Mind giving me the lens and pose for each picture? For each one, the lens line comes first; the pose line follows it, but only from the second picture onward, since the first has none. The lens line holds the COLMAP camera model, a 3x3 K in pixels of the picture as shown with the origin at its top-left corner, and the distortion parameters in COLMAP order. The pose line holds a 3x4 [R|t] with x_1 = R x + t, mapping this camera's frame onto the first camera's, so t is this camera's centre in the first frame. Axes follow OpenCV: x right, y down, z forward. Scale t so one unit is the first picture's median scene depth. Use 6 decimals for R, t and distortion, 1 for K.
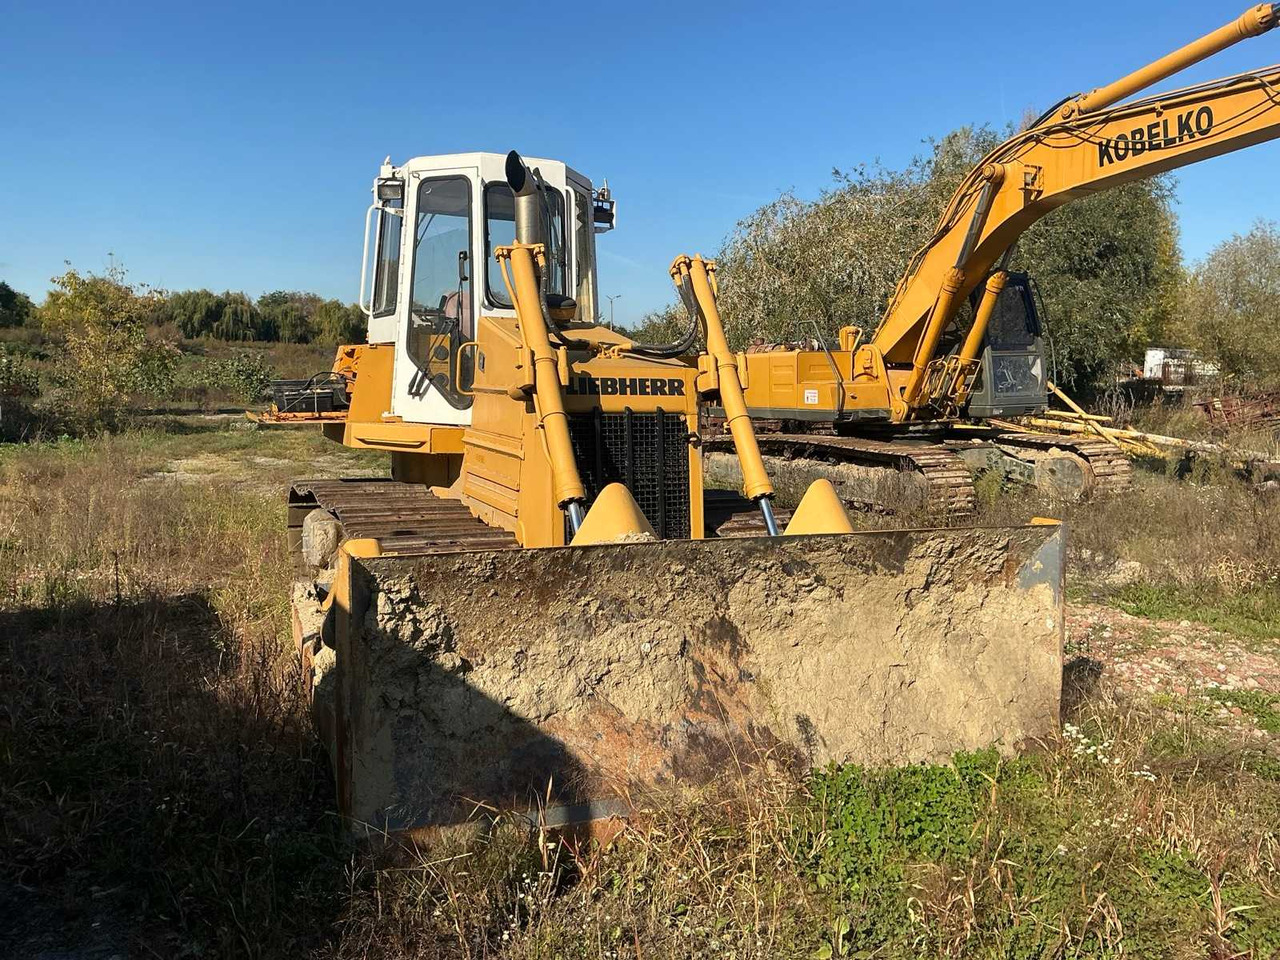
lens RADIAL K [[896.4, 0, 635.9], [0, 896.4, 482.2], [0, 0, 1]] dist [0.024754, -0.034674]
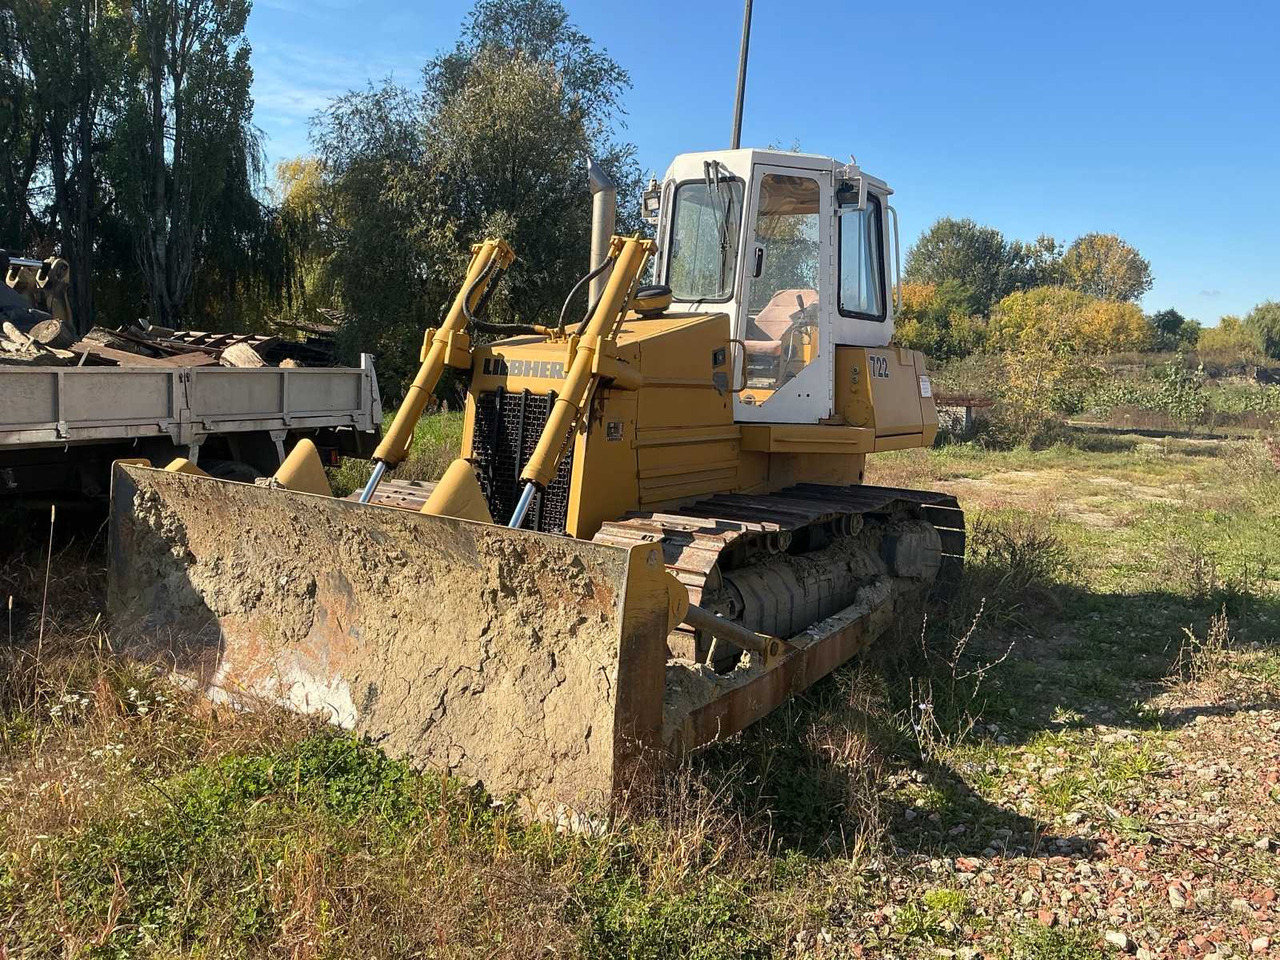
lens RADIAL K [[896.4, 0, 635.9], [0, 896.4, 482.2], [0, 0, 1]] dist [0.024754, -0.034674]
pose [[0.655510, 0.113333, -0.746634, 0.877475], [-0.130593, 0.990792, 0.035739, -0.030848], [0.743809, 0.074078, 0.664275, 0.424973]]
